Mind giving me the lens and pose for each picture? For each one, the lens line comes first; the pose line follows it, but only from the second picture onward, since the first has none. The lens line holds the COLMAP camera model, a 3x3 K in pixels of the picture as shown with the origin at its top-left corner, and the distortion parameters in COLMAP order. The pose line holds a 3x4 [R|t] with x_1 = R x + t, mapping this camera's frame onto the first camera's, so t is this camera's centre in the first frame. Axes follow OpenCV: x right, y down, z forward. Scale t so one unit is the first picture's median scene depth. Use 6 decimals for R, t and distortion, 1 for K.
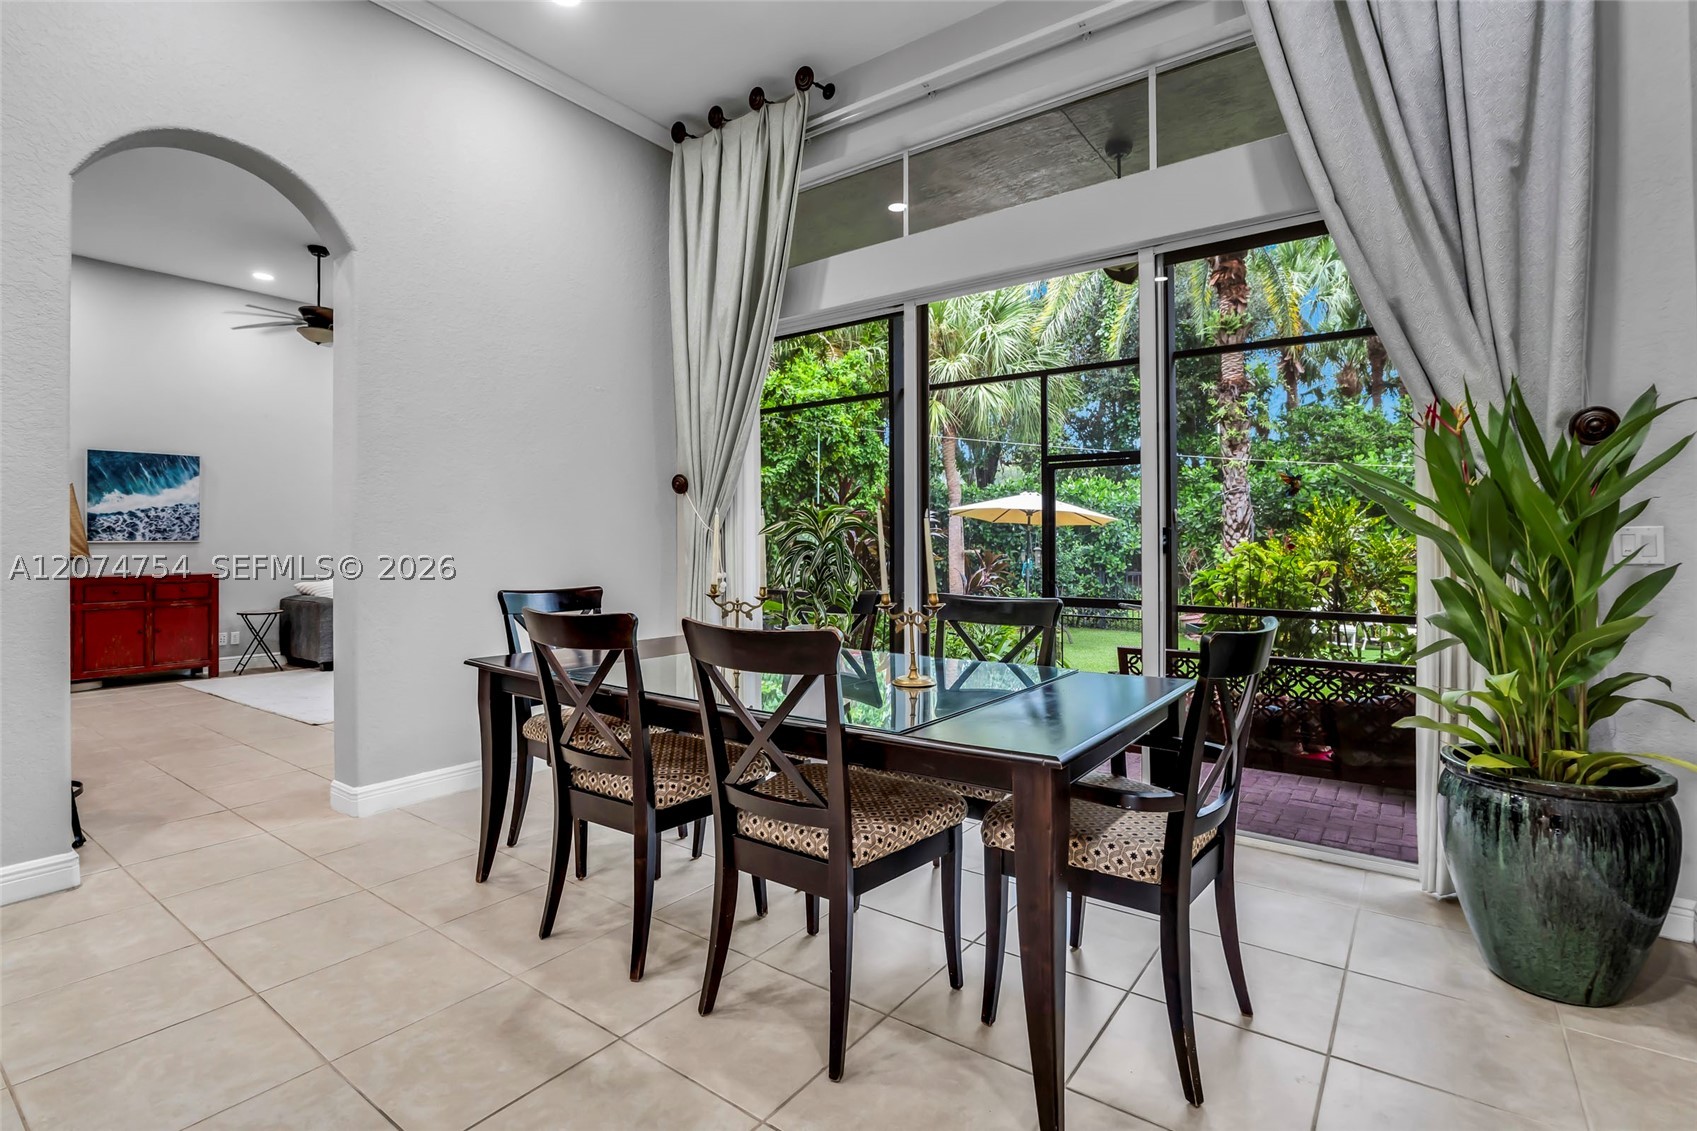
lens RADIAL K [[794.4, 0, 848.6], [0, 794.4, 532.0], [0, 0, 1]] dist [-0.018393, 0.001258]
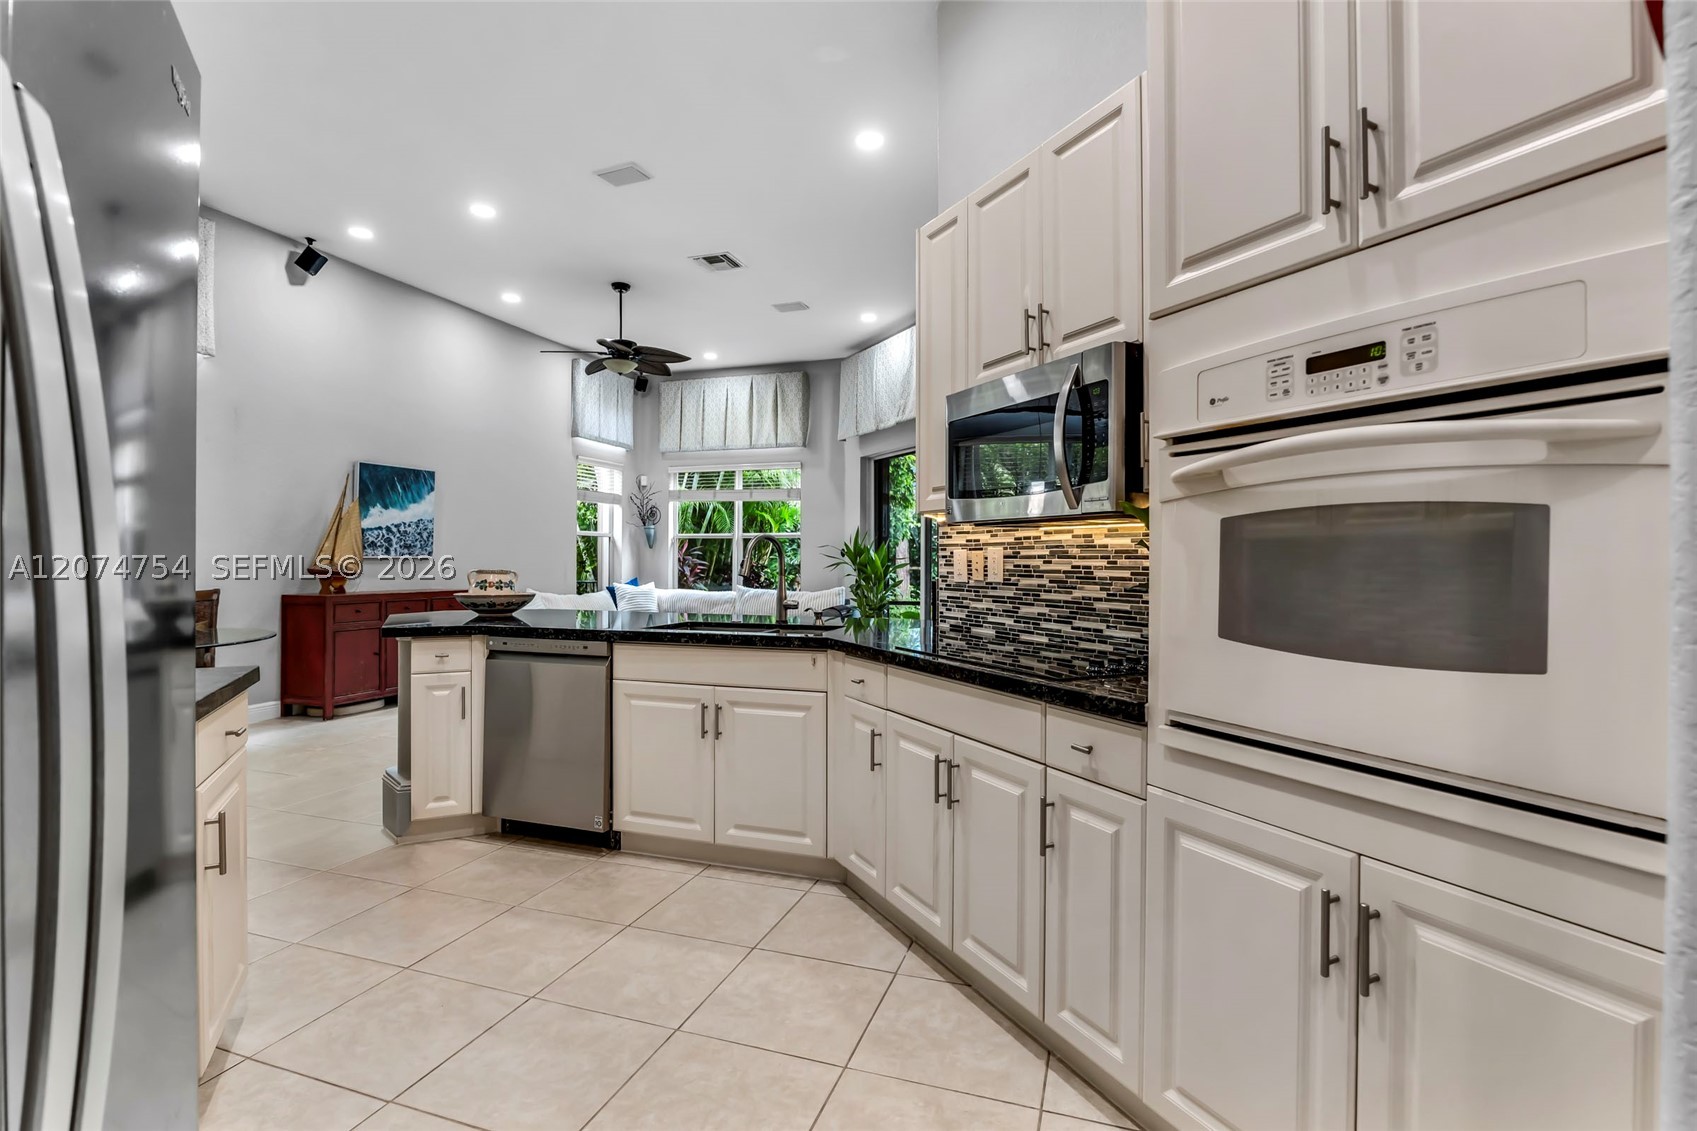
lens RADIAL K [[794.4, 0, 841.3], [0, 794.4, 561.7], [0, 0, 1]] dist [-0.018393, 0.001258]
pose [[0.955325, 0.010243, 0.295380, -0.656998], [-0.015681, 0.999748, 0.016047, -0.006666], [-0.295142, -0.019962, 0.955245, -0.114096]]
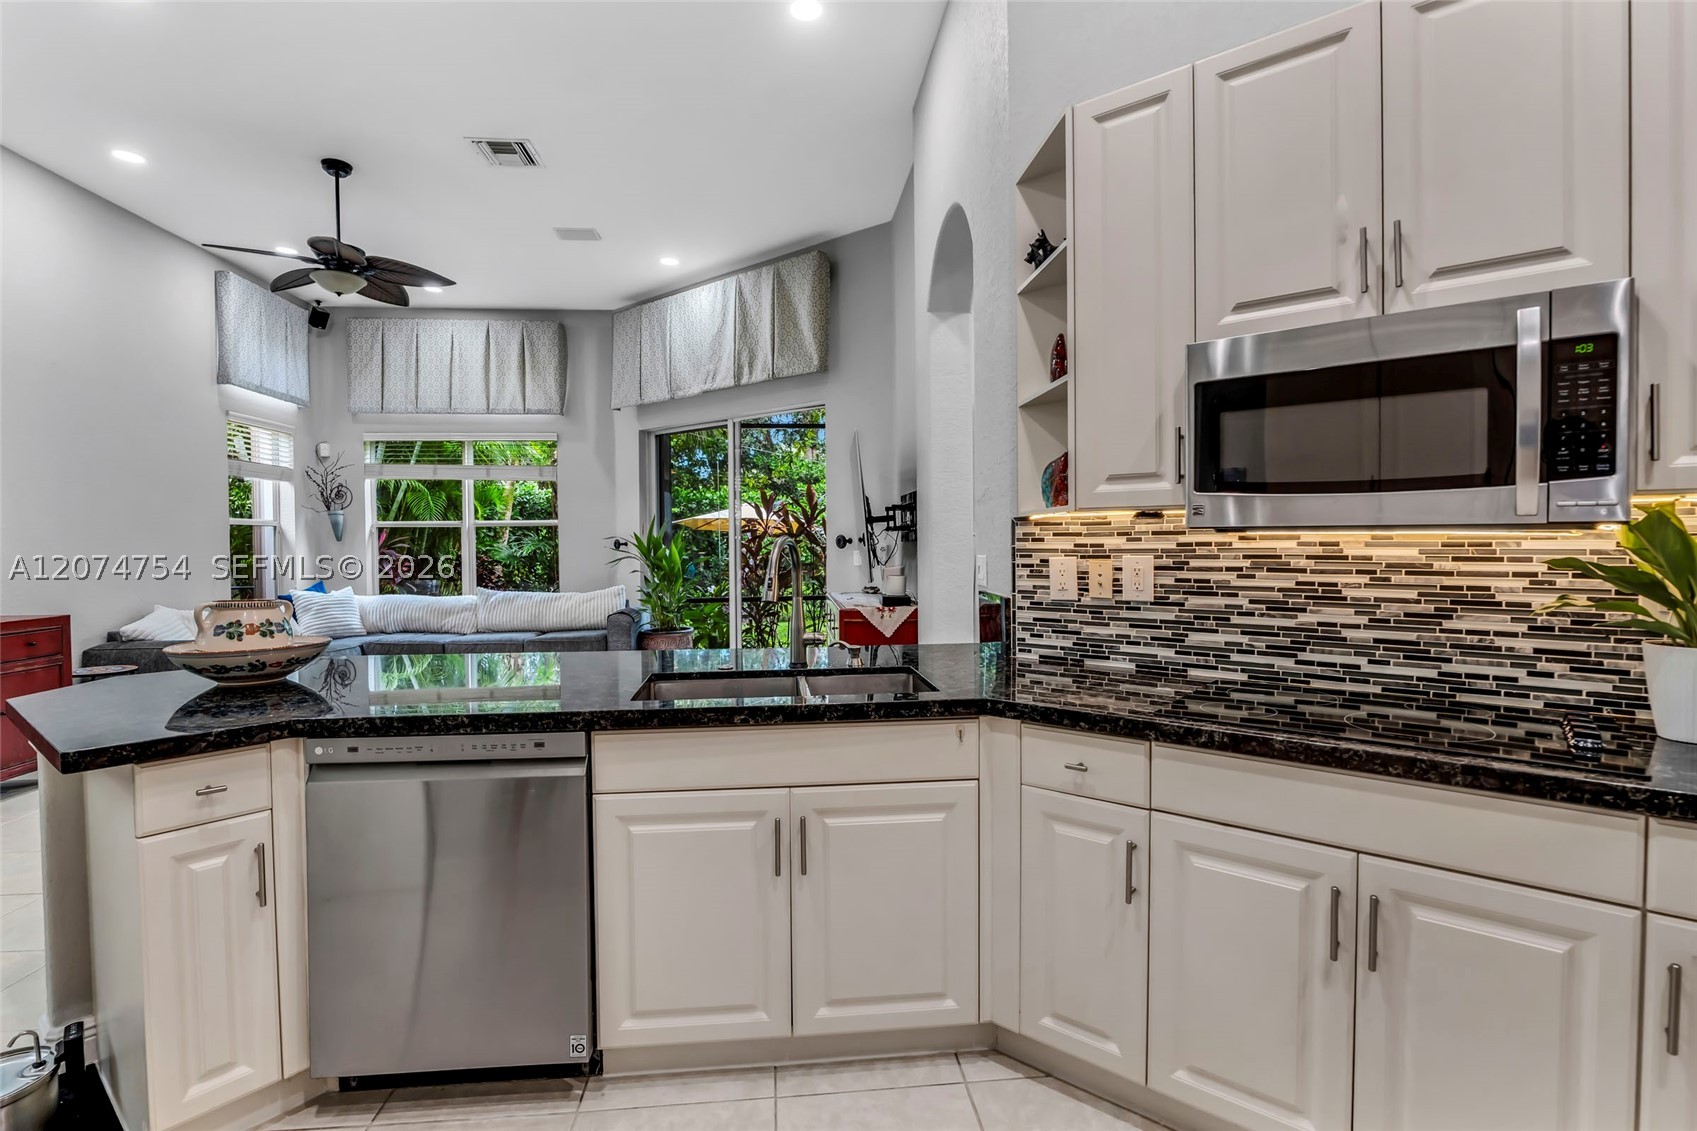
lens RADIAL K [[794.4, 0, 851.0], [0, 794.4, 563.3], [0, 0, 1]] dist [-0.018393, 0.001258]
pose [[0.746942, -0.017726, 0.664653, -0.757629], [-0.008285, 0.999319, 0.035963, -0.016491], [-0.664838, -0.032369, 0.746286, 0.112180]]
